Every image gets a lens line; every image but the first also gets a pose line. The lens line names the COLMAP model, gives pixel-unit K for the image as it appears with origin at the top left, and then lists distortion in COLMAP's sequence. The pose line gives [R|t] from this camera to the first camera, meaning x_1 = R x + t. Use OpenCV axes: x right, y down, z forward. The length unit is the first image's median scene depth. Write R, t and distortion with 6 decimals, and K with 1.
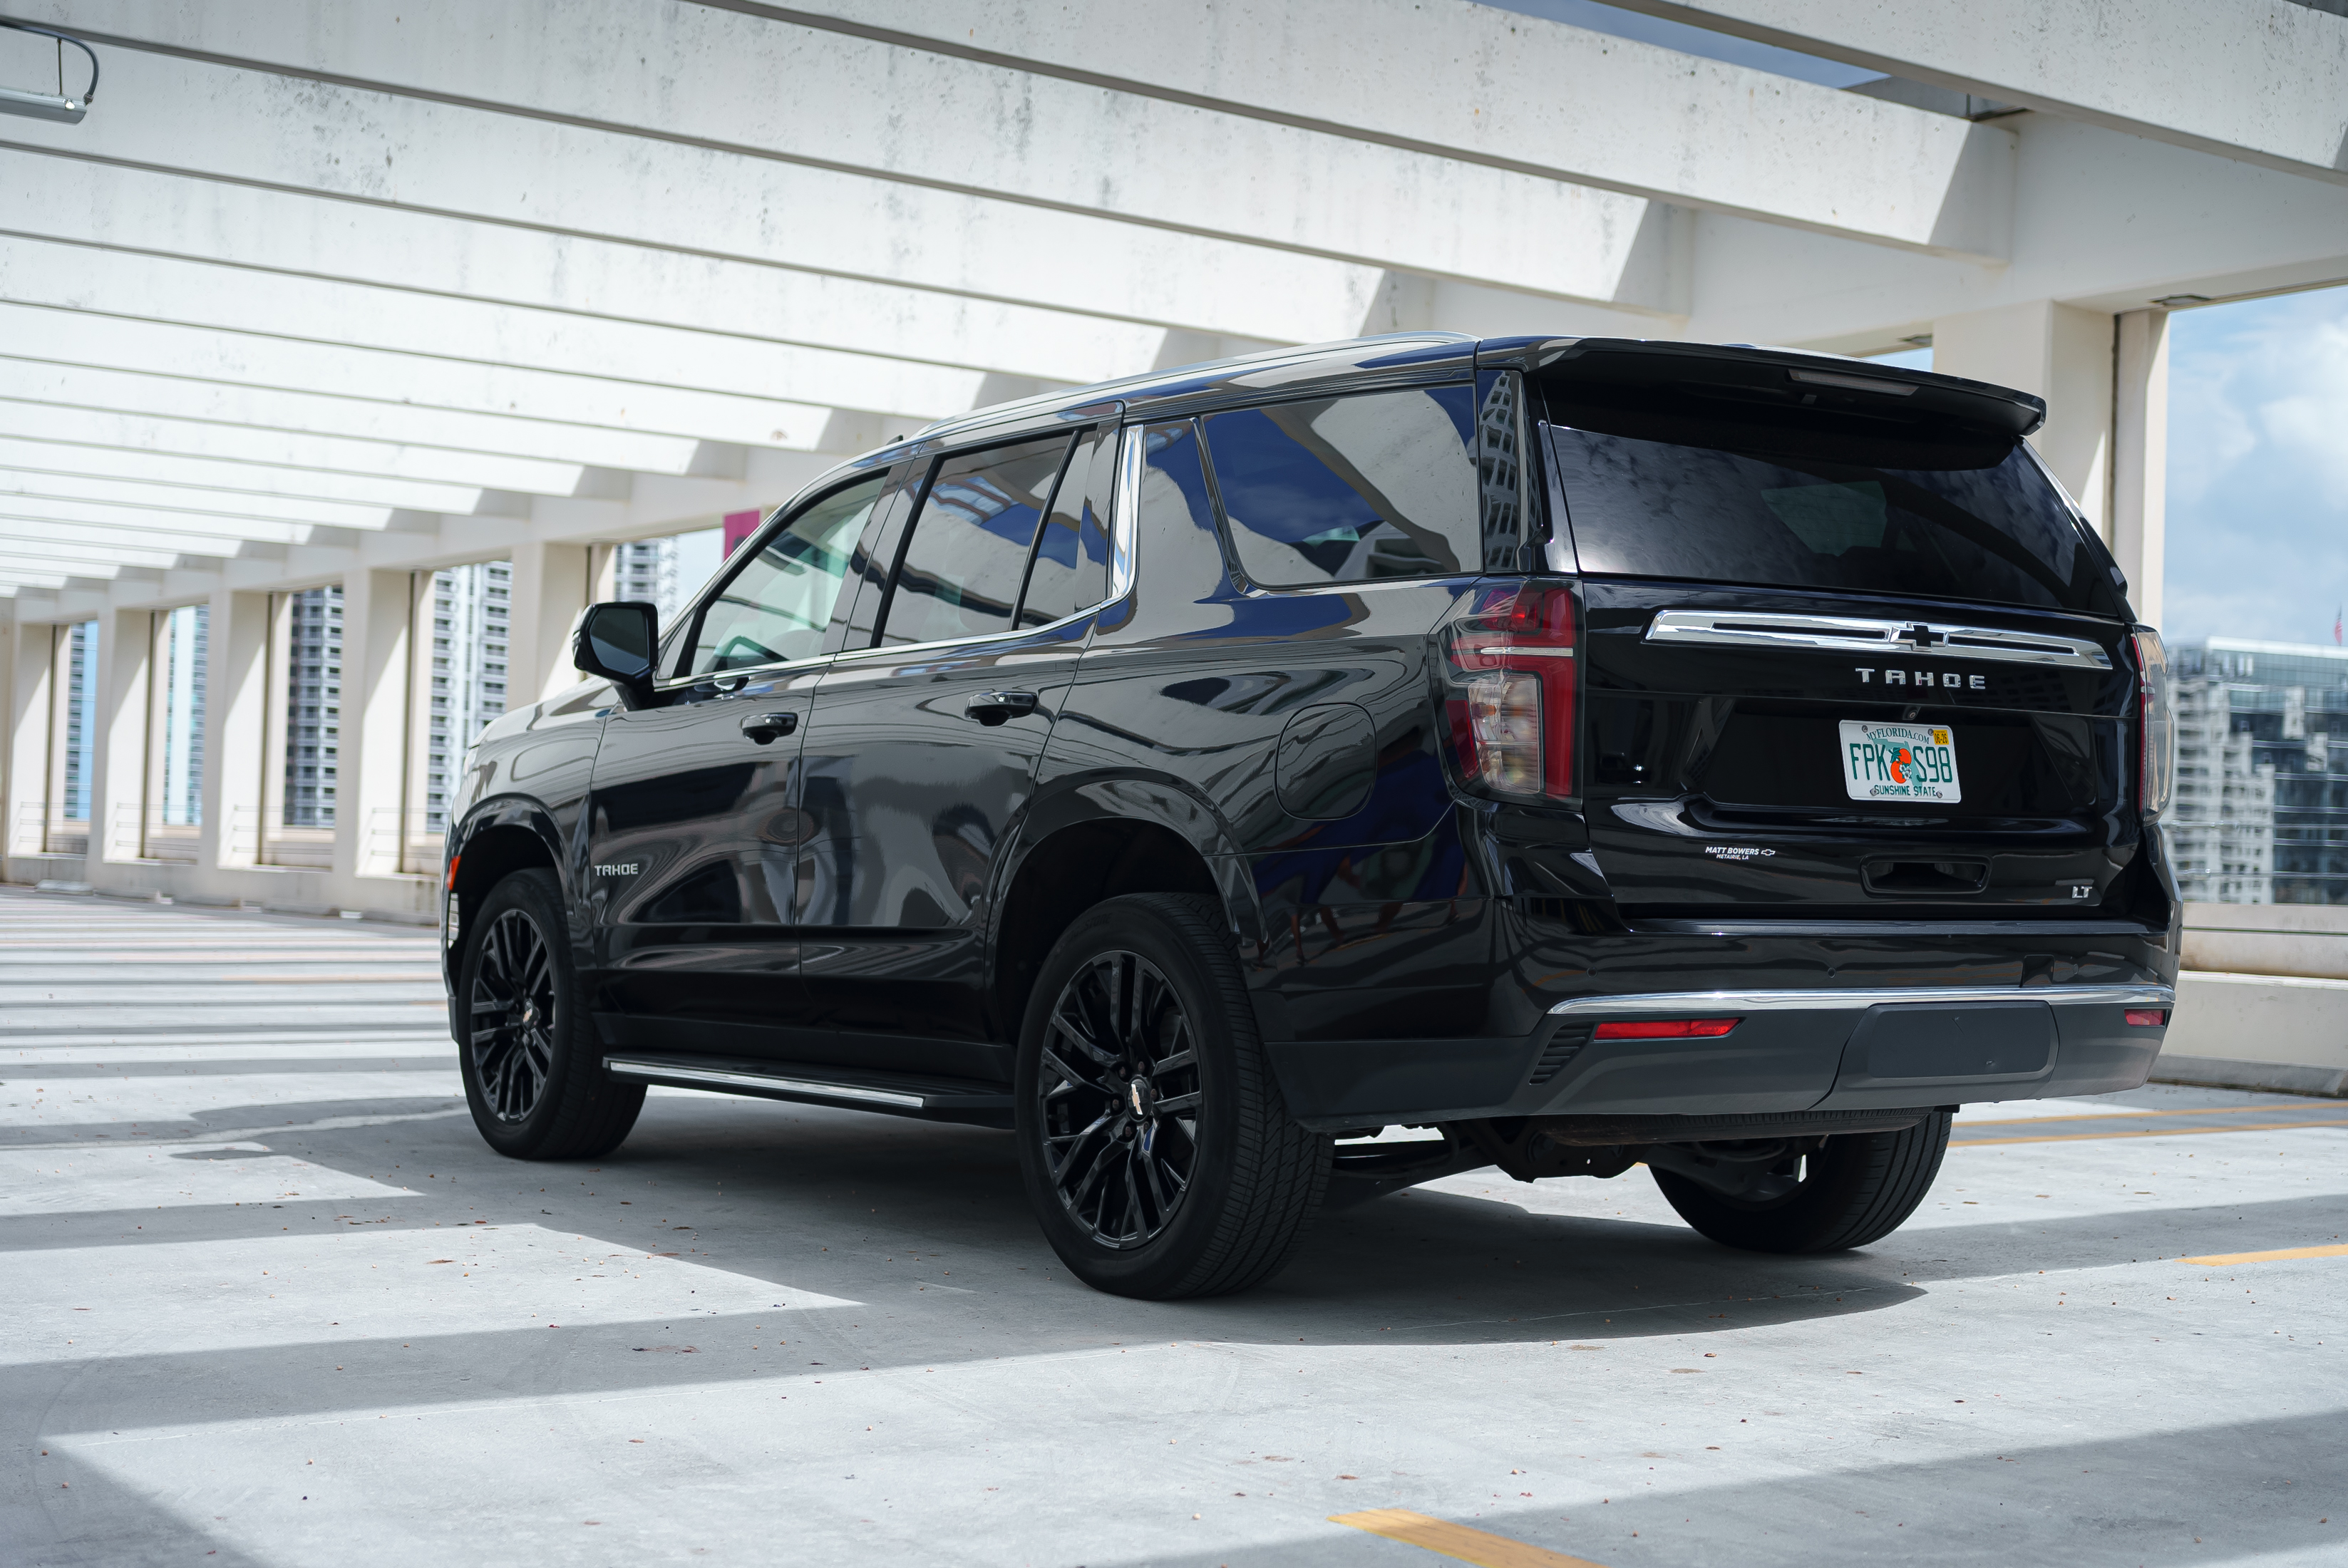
lens RADIAL K [[3318.6, 0, 1157.3], [0, 3318.6, 787.8], [0, 0, 1]] dist [0.040165, 0.000000]
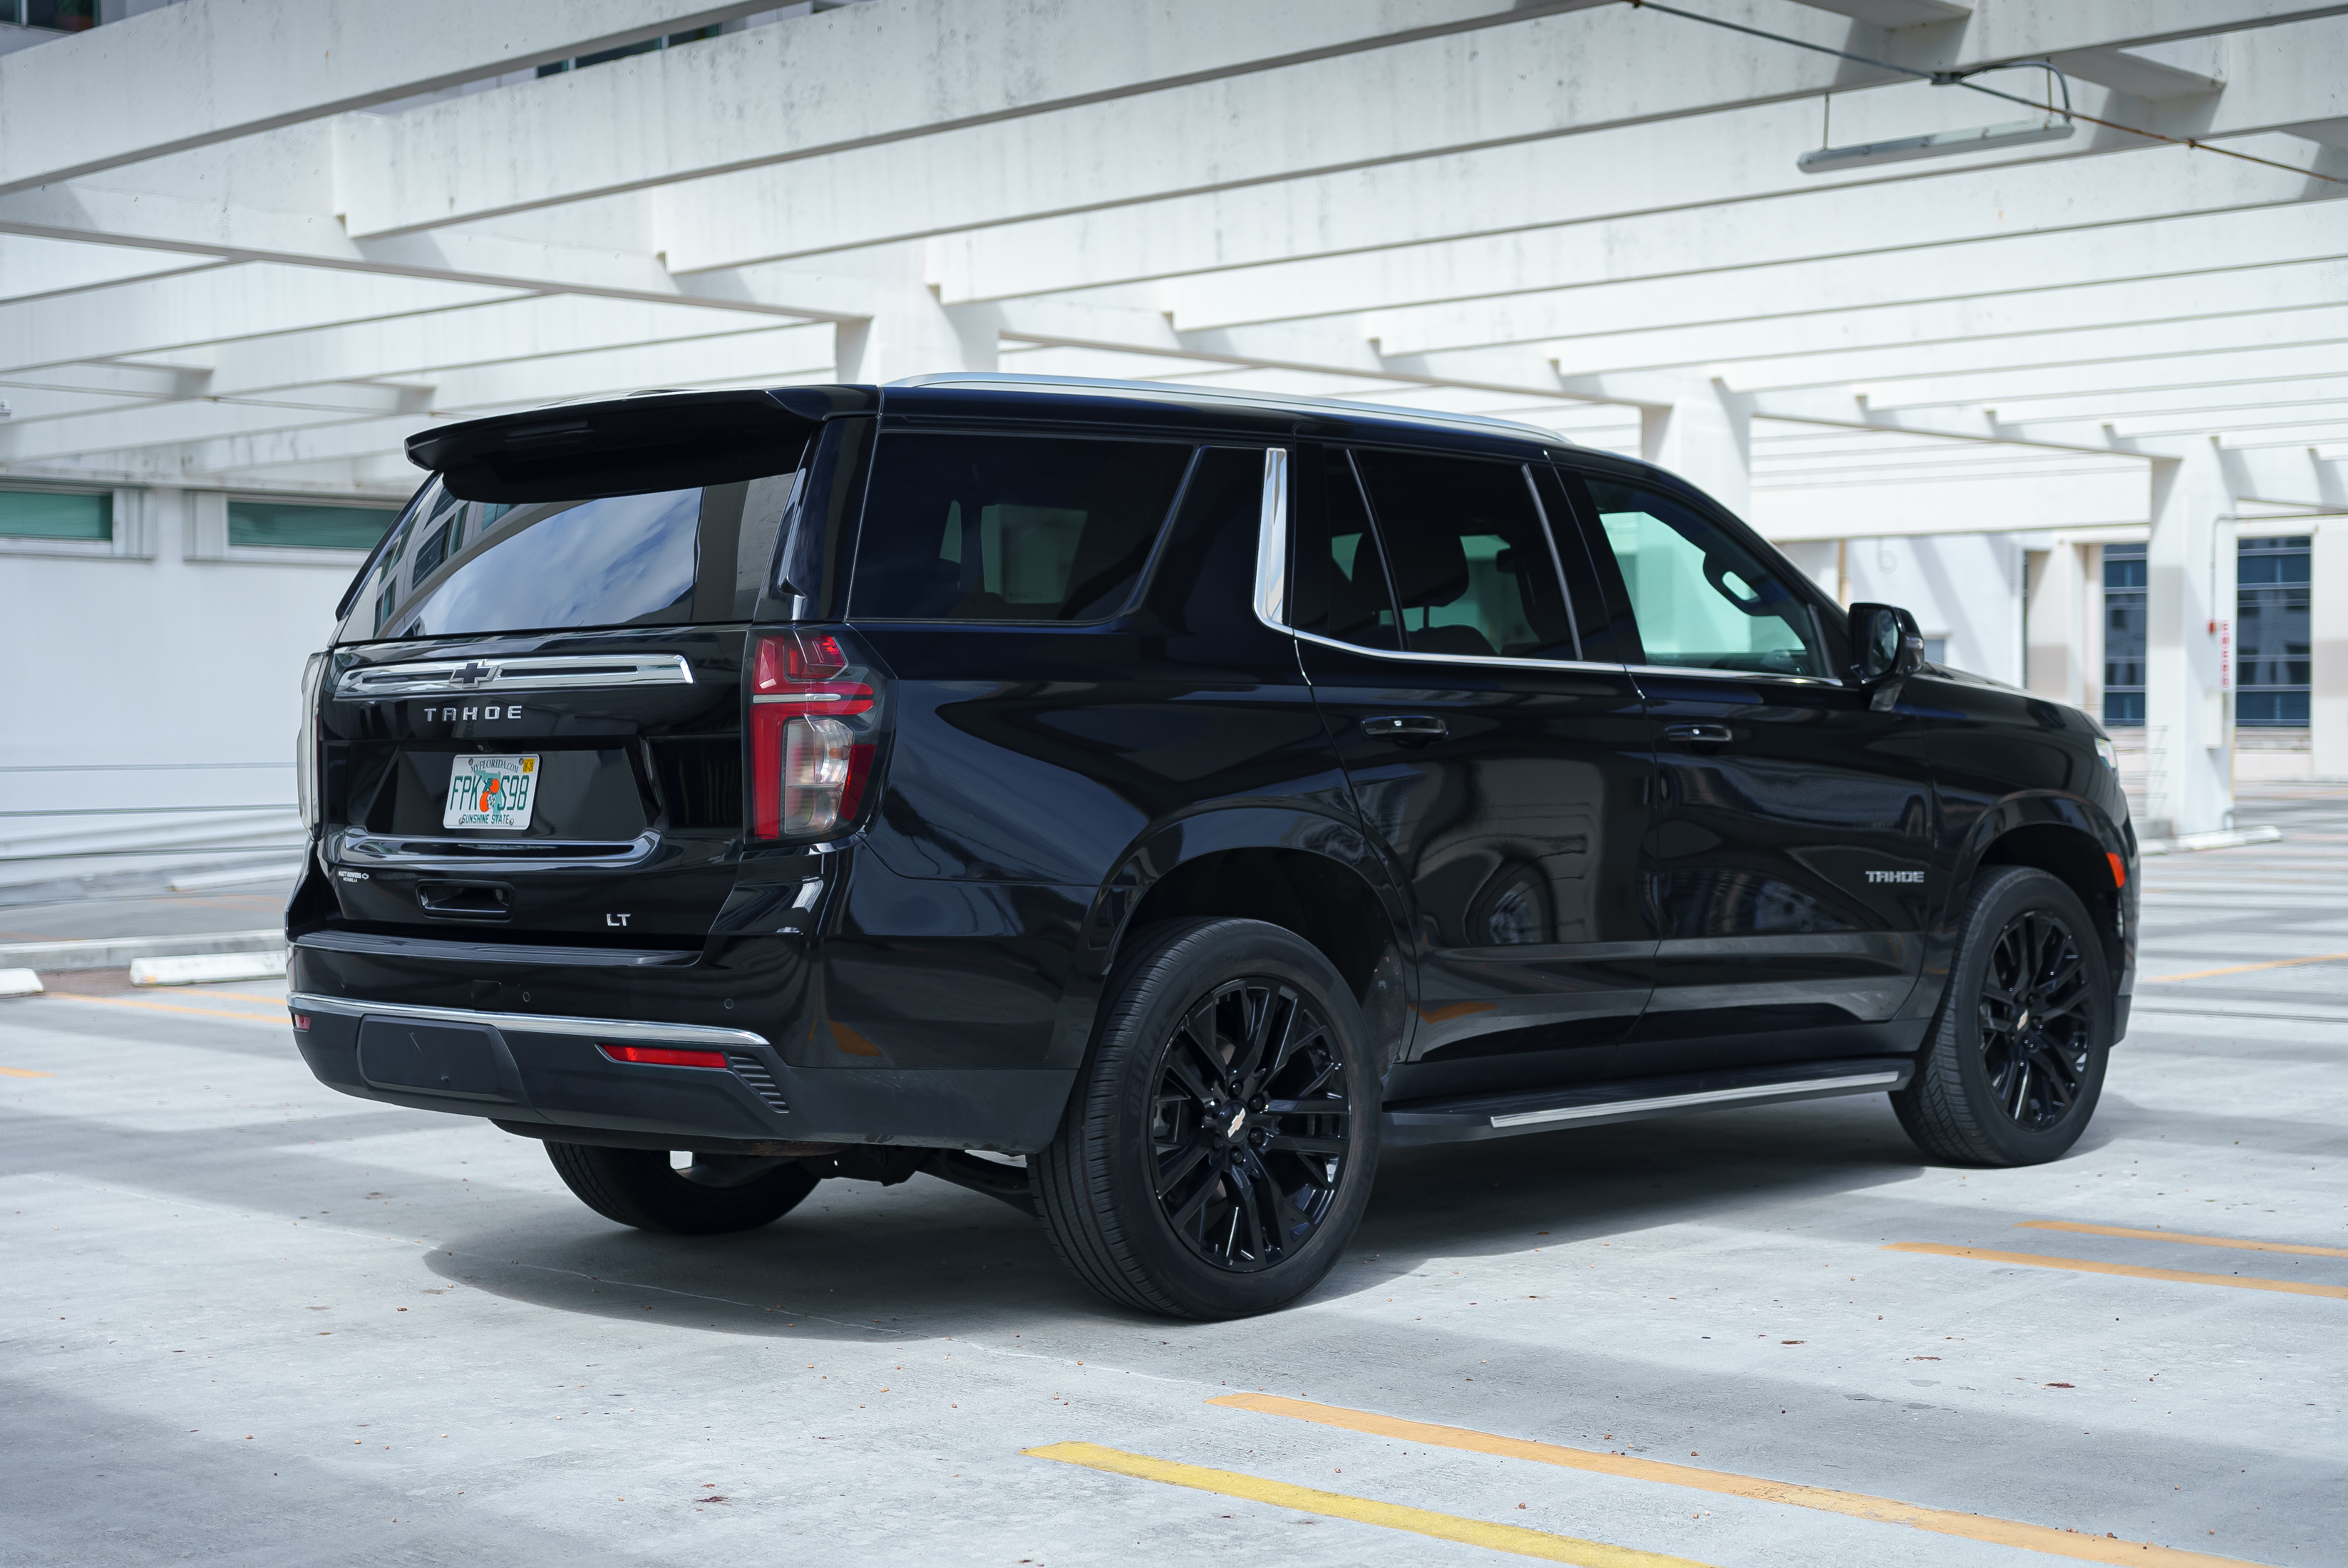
lens RADIAL K [[3318.6, 0, 1177.6], [0, 3318.6, 774.1], [0, 0, 1]] dist [0.040165, 0.000000]
pose [[0.178642, -0.011721, -0.983844, 1.299860], [0.032955, 0.999439, -0.005923, 0.000109], [0.983362, -0.031364, 0.178928, 1.023980]]
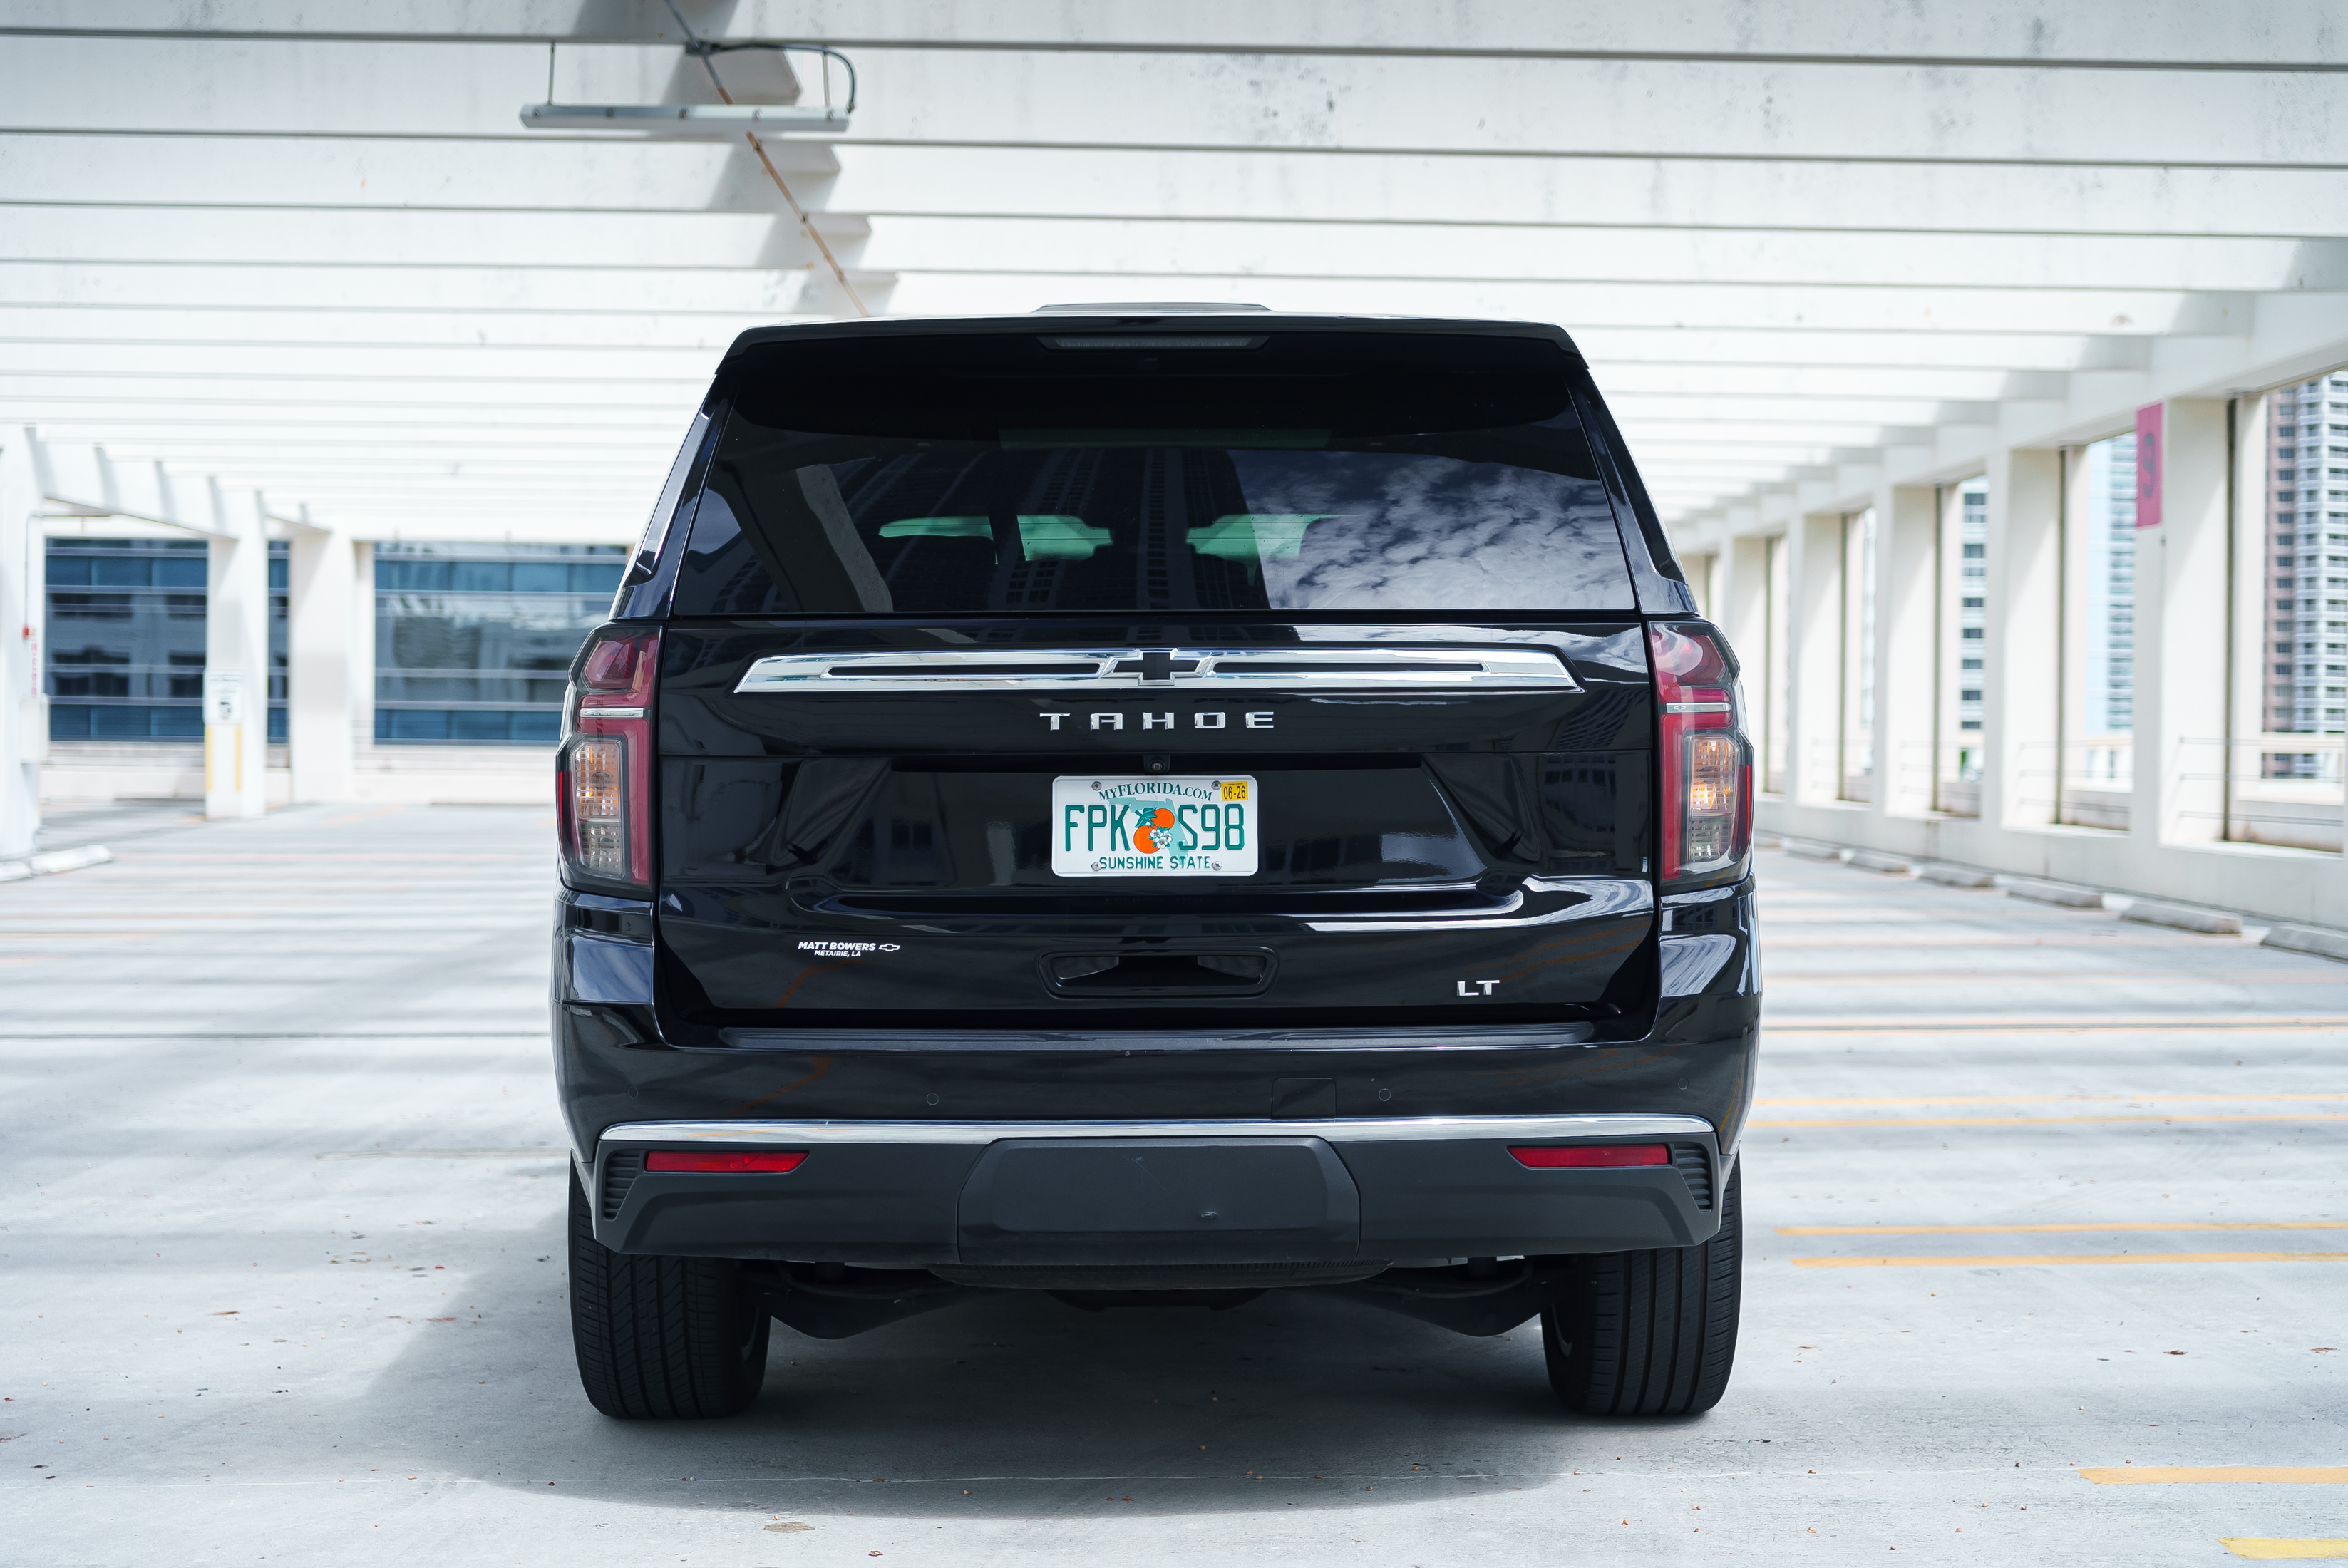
lens RADIAL K [[3495.4, 0, 1122.6], [0, 3495.4, 767.9], [0, 0, 1]] dist [0.020902, 0.000000]
pose [[0.822781, -0.016773, -0.568112, 0.686166], [0.030240, 0.999441, 0.014288, -0.033465], [0.567554, -0.028936, 0.822827, 0.315069]]
